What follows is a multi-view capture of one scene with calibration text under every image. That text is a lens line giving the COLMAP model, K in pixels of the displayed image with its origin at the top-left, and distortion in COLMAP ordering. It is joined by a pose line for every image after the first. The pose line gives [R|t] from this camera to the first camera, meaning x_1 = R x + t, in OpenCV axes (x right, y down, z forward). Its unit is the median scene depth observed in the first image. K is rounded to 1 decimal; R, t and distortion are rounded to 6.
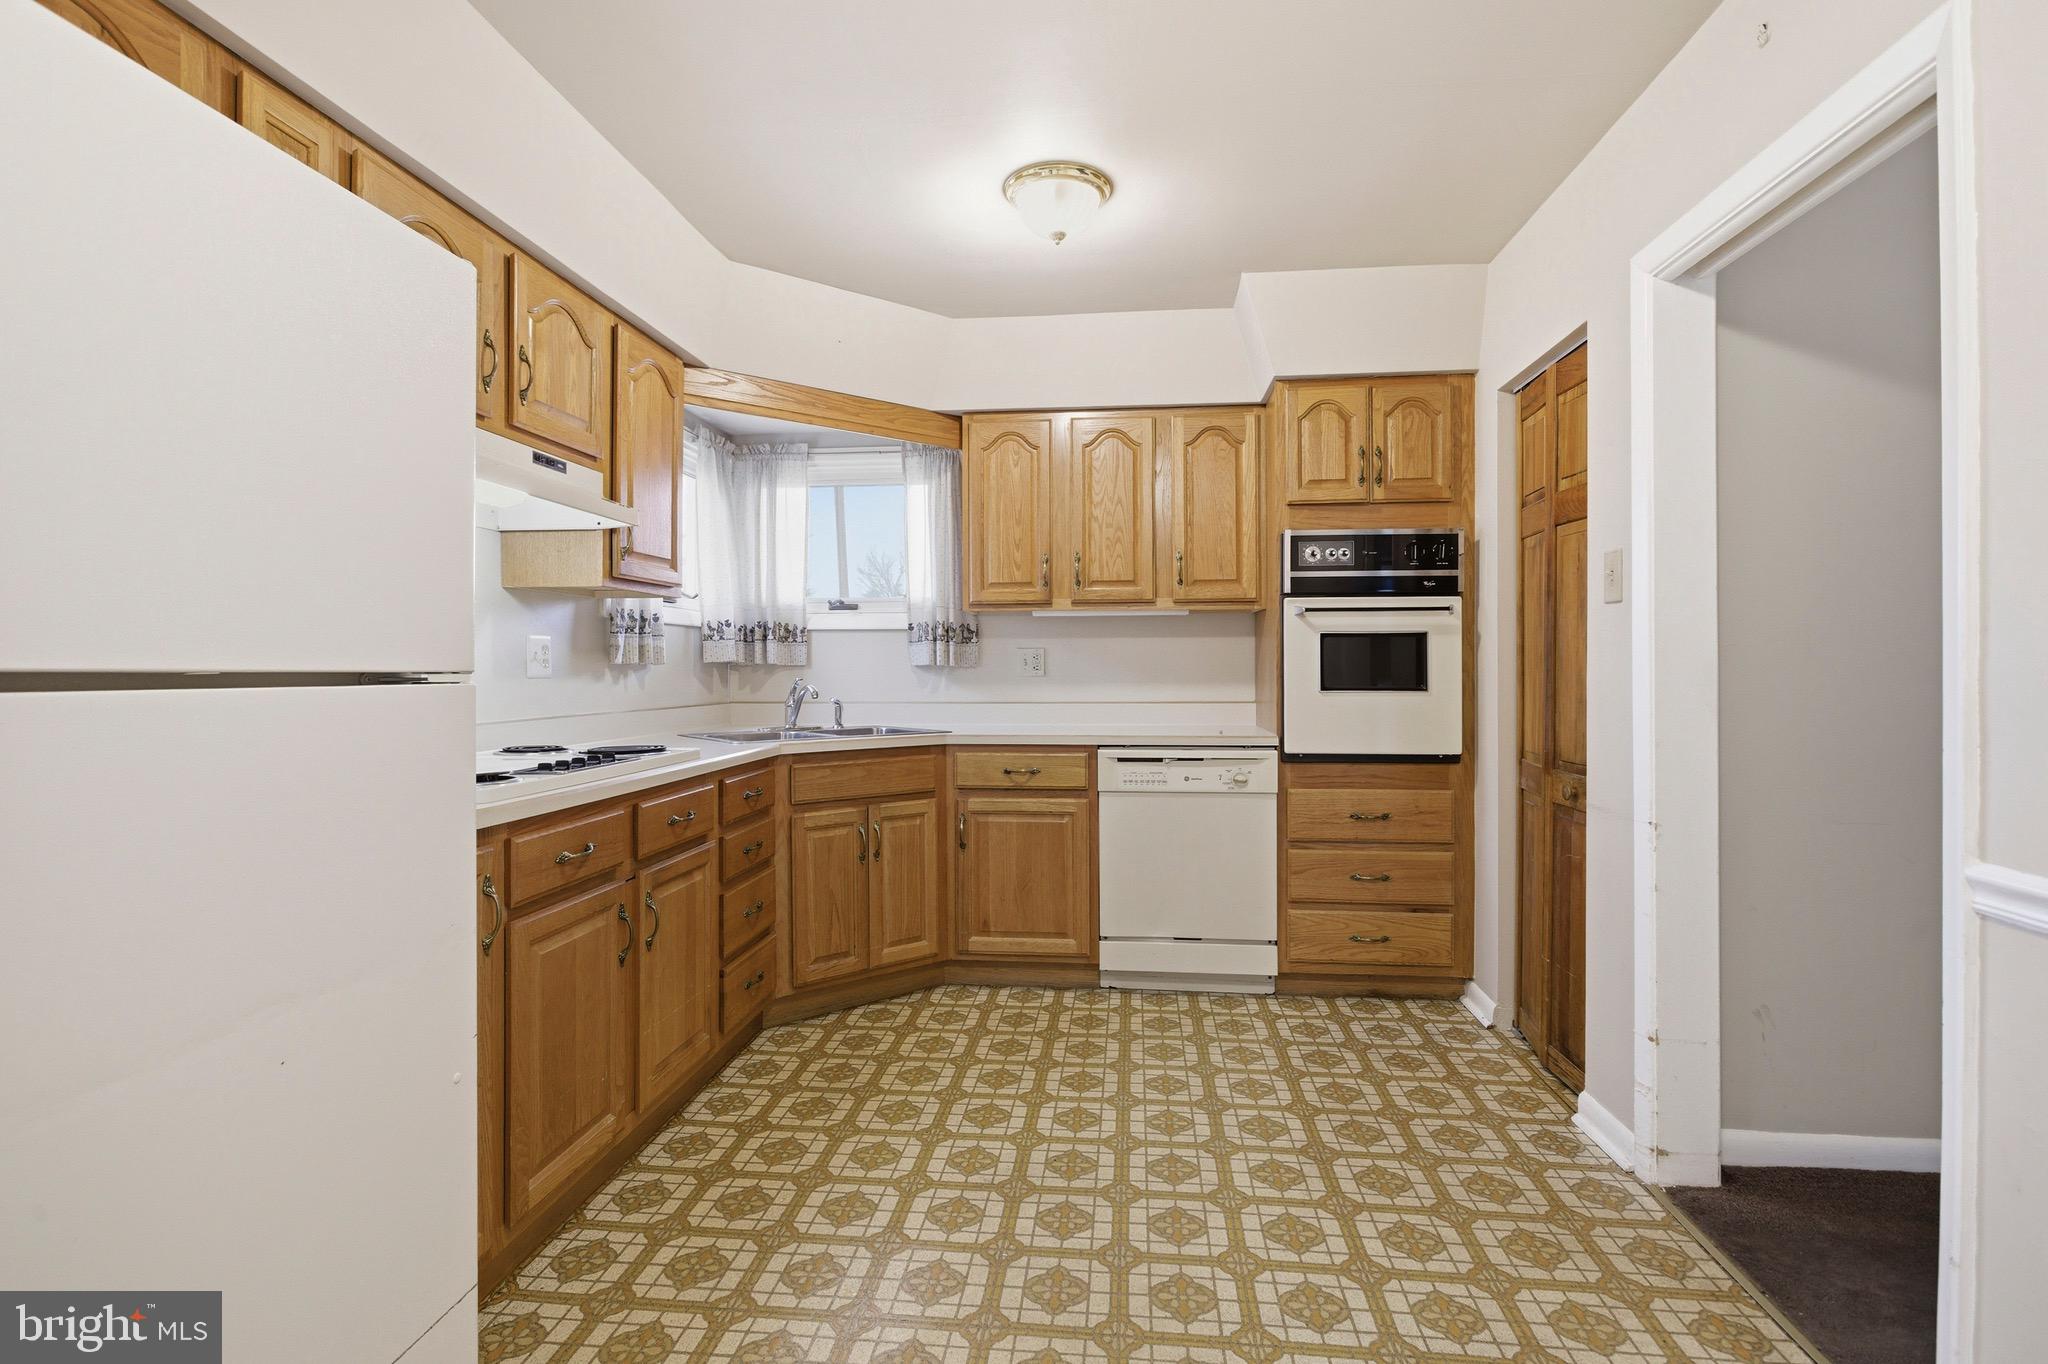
lens RADIAL K [[984.7, 0, 1022.5], [0, 984.7, 663.7], [0, 0, 1]] dist [-0.010527, 0.002264]
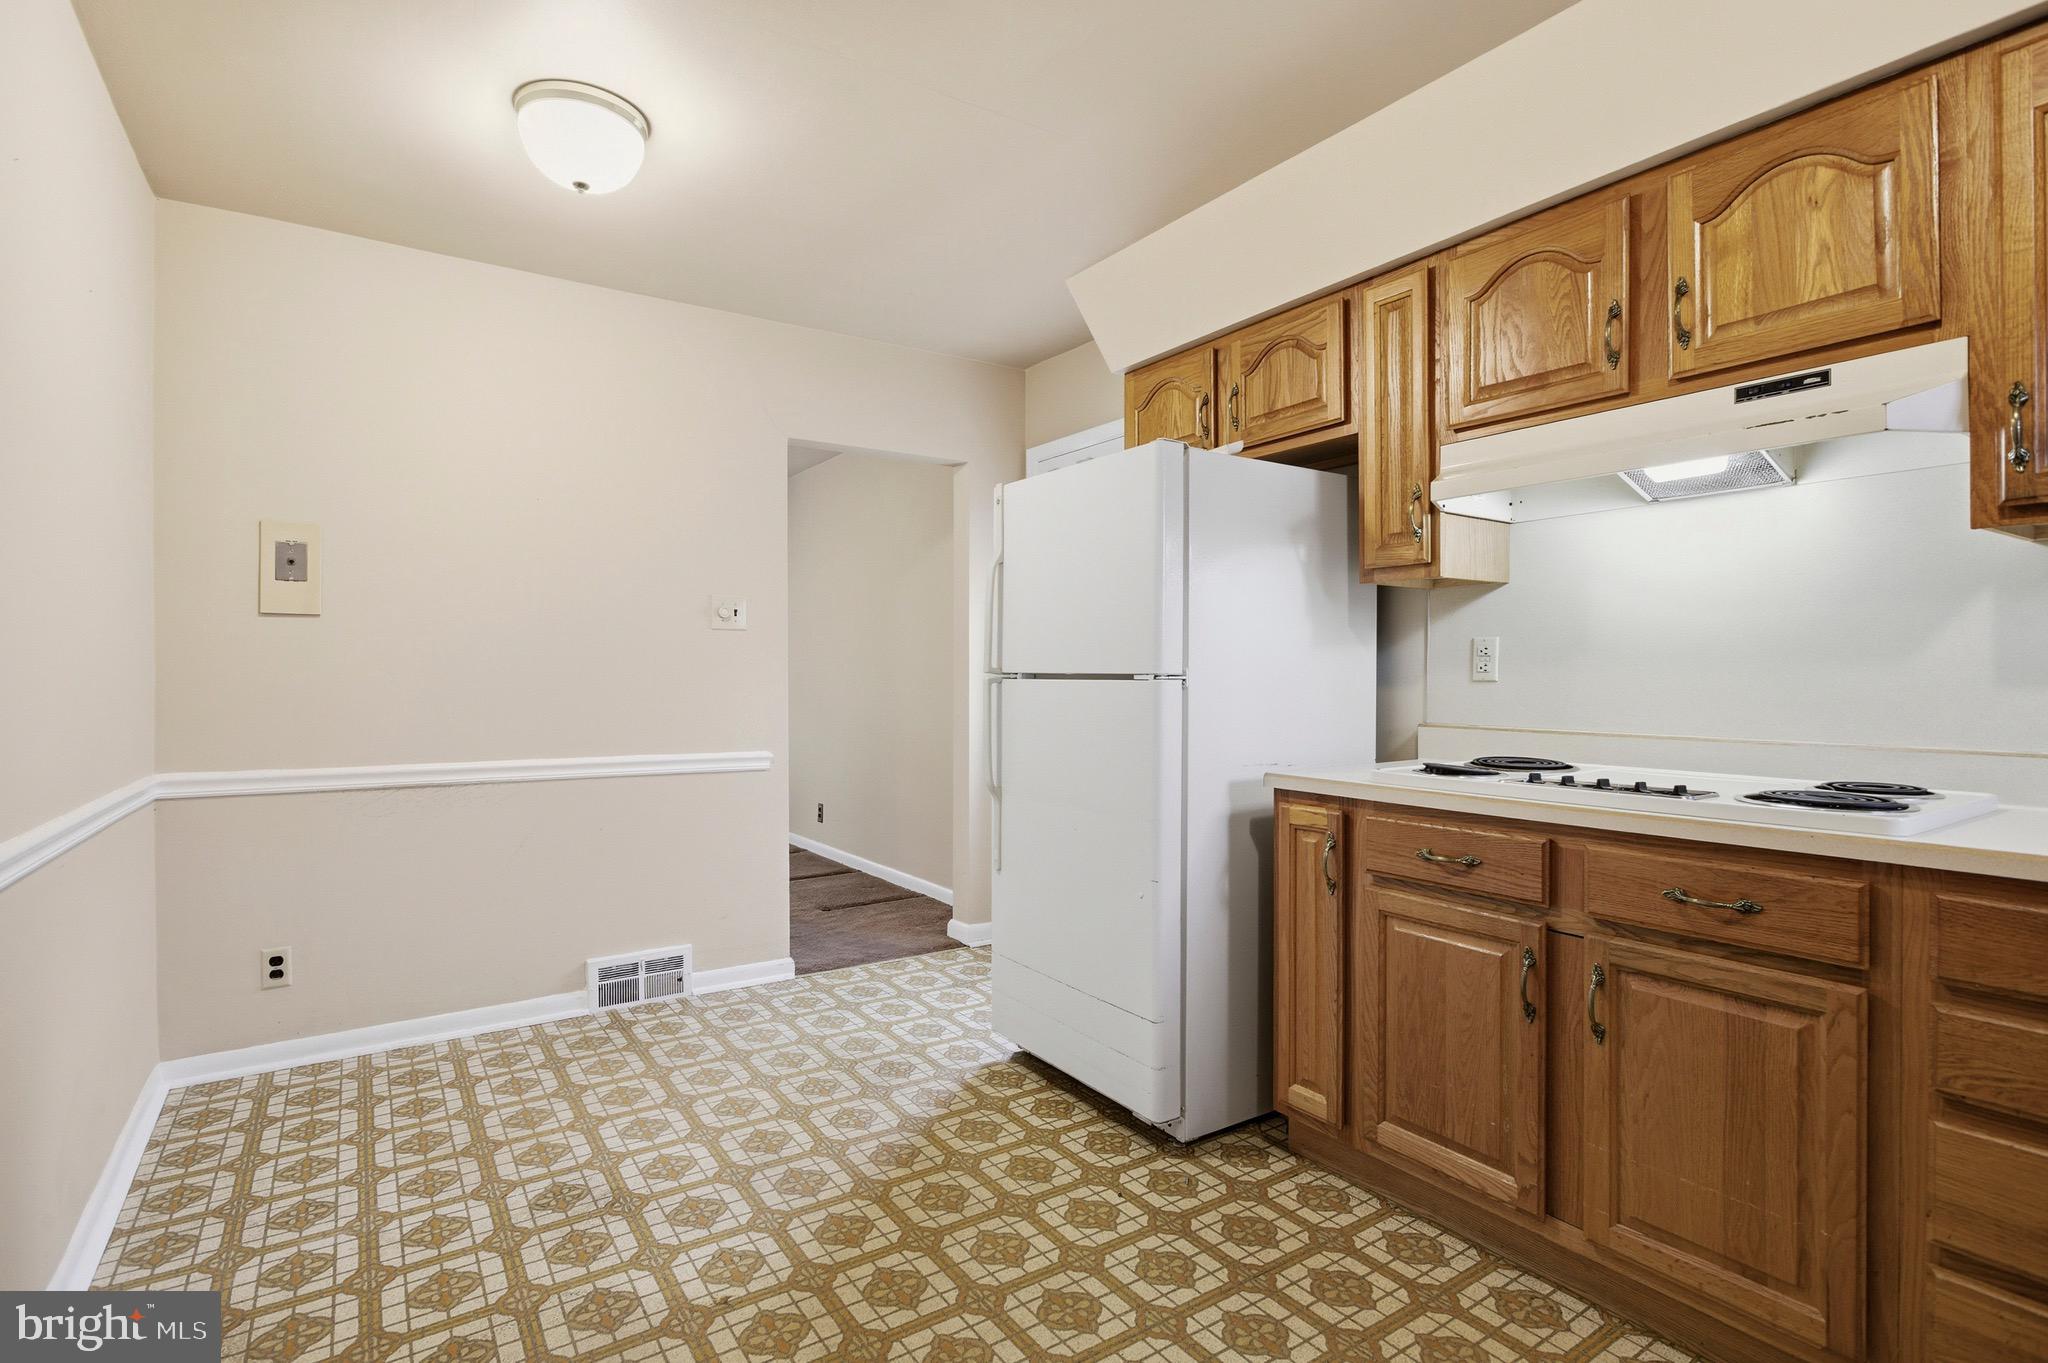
lens RADIAL K [[984.7, 0, 1021.6], [0, 984.7, 679.4], [0, 0, 1]] dist [-0.010527, 0.002264]
pose [[-0.758520, 0.004155, -0.651637, 0.312844], [0.002998, 0.999991, 0.002886, 0.005633], [0.651643, 0.000235, -0.758526, 0.890384]]
